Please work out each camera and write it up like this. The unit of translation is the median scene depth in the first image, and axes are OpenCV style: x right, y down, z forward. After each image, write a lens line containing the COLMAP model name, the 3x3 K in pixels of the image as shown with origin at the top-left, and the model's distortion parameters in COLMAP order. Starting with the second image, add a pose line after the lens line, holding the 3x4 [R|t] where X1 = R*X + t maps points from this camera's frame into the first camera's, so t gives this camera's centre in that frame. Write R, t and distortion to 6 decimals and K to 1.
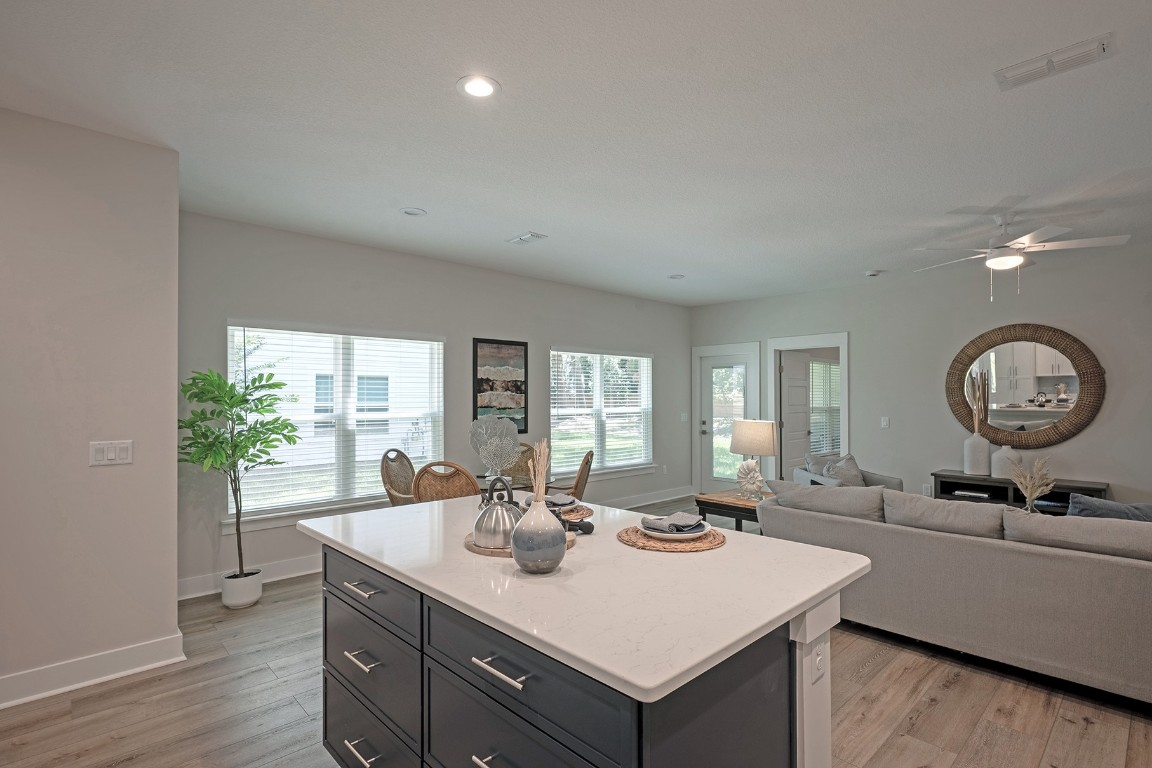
lens RADIAL K [[554.9, 0, 576.0], [0, 554.9, 384.0], [0, 0, 1]] dist [-0.001321, 0.000649]
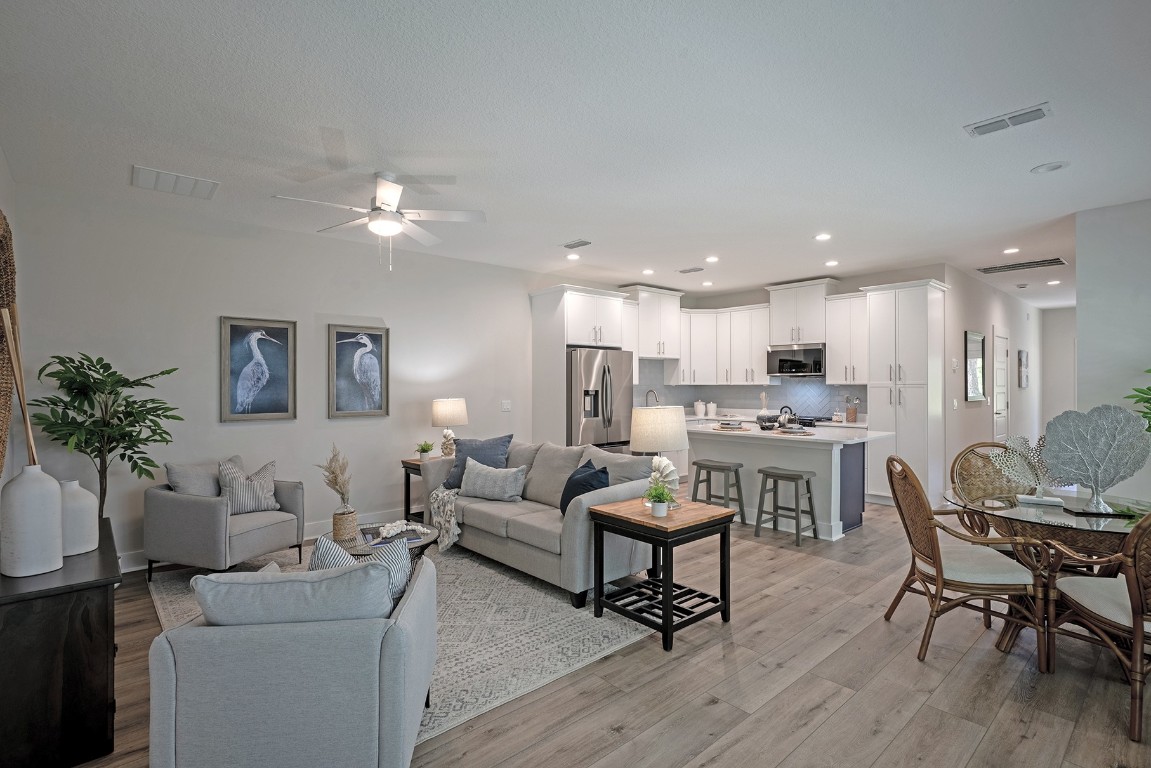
lens RADIAL K [[554.4, 0, 575.5], [0, 554.4, 384.0], [0, 0, 1]] dist [-0.001321, 0.000649]
pose [[-0.999657, 0.003491, 0.025944, 0.307194], [0.002821, 0.999663, -0.025800, 0.039571], [-0.026025, -0.025718, -0.999330, 1.324134]]
